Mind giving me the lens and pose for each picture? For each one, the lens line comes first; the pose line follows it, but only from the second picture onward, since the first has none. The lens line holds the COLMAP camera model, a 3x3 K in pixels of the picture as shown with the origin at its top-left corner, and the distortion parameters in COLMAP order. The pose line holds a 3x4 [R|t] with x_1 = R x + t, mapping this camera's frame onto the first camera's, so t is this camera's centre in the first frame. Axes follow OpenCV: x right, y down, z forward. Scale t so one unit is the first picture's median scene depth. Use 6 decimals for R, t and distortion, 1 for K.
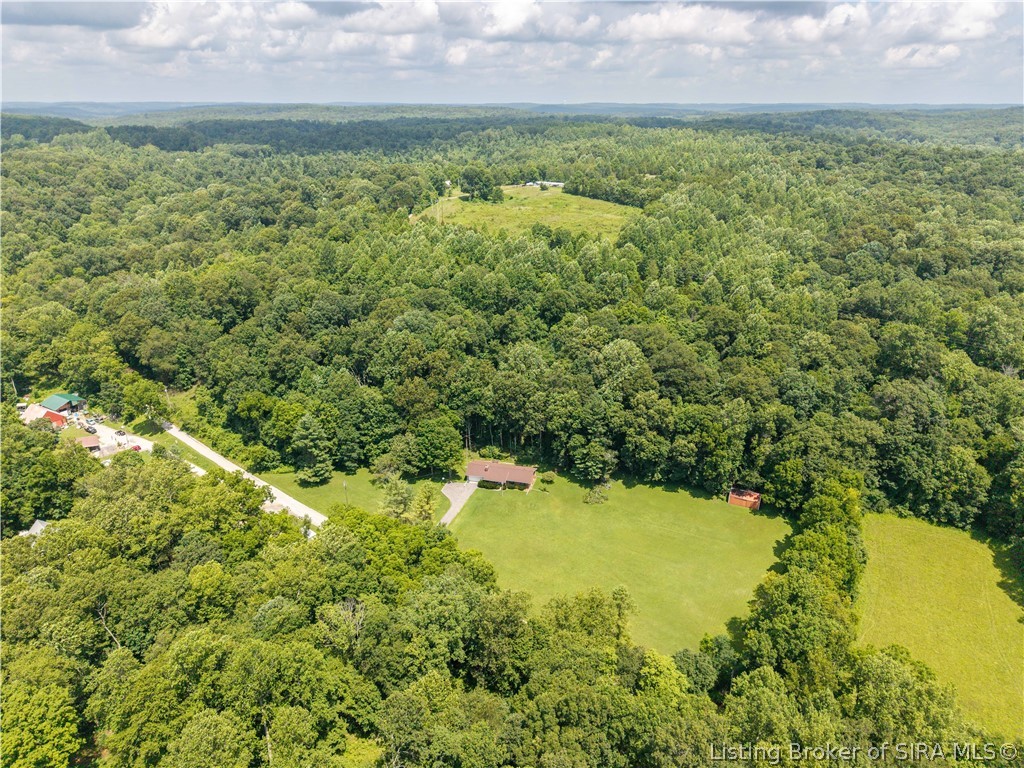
lens RADIAL K [[686.5, 0, 511.4], [0, 686.5, 378.4], [0, 0, 1]] dist [0.026986, -0.026667]
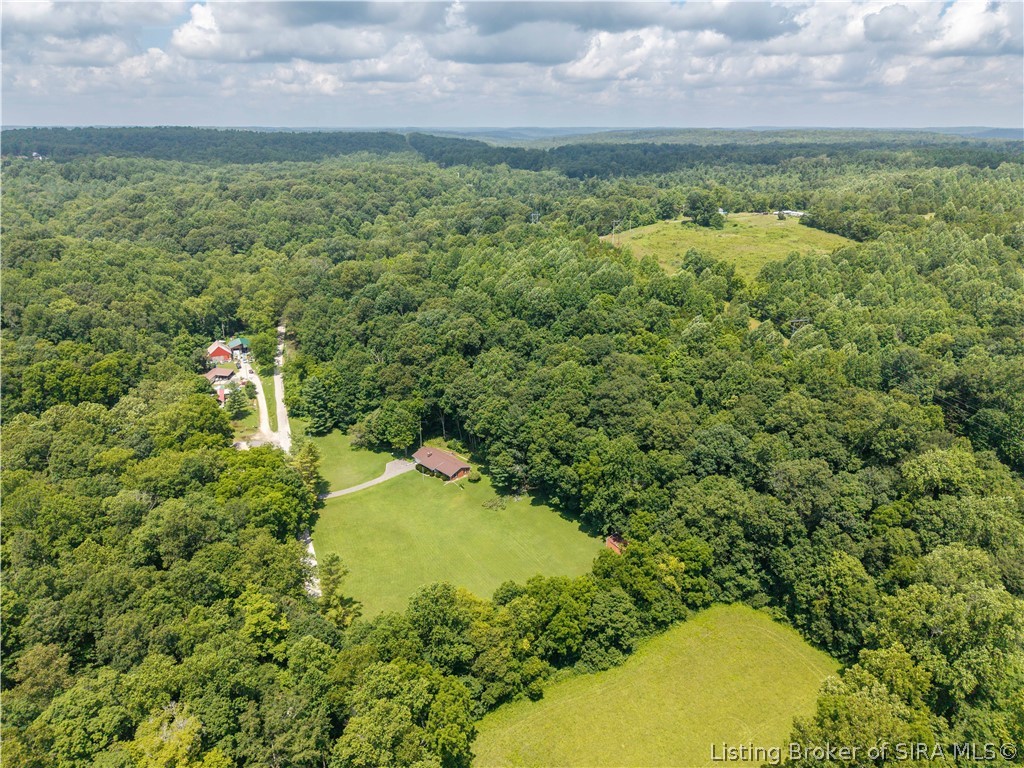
lens RADIAL K [[686.5, 0, 511.4], [0, 686.5, 378.4], [0, 0, 1]] dist [0.026986, -0.026667]
pose [[0.853737, 0.178323, -0.489217, 0.236901], [-0.193298, 0.980932, 0.020232, -0.014663], [0.483496, 0.077292, 0.871927, 0.037478]]
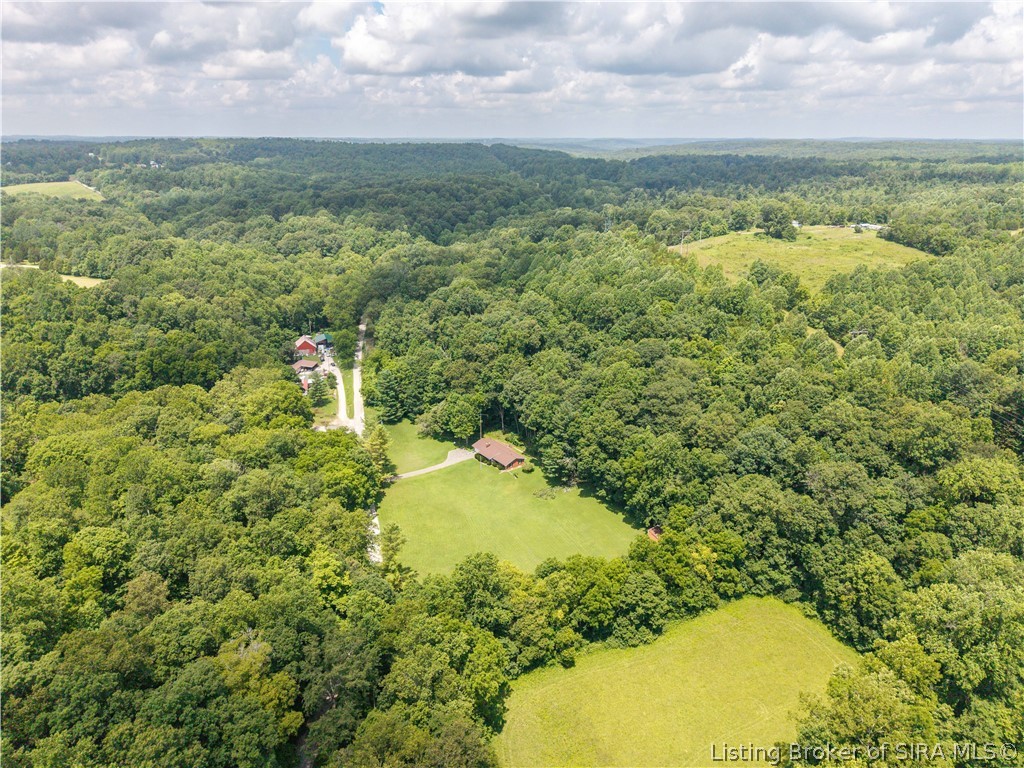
lens RADIAL K [[676.5, 0, 512.0], [0, 676.5, 384.0], [0, 0, 1]] dist [0.037761, -0.044685]
pose [[0.788403, 0.209758, -0.578292, 0.258833], [-0.229211, 0.972543, 0.040271, -0.011202], [0.570862, 0.100801, 0.814835, 0.025386]]
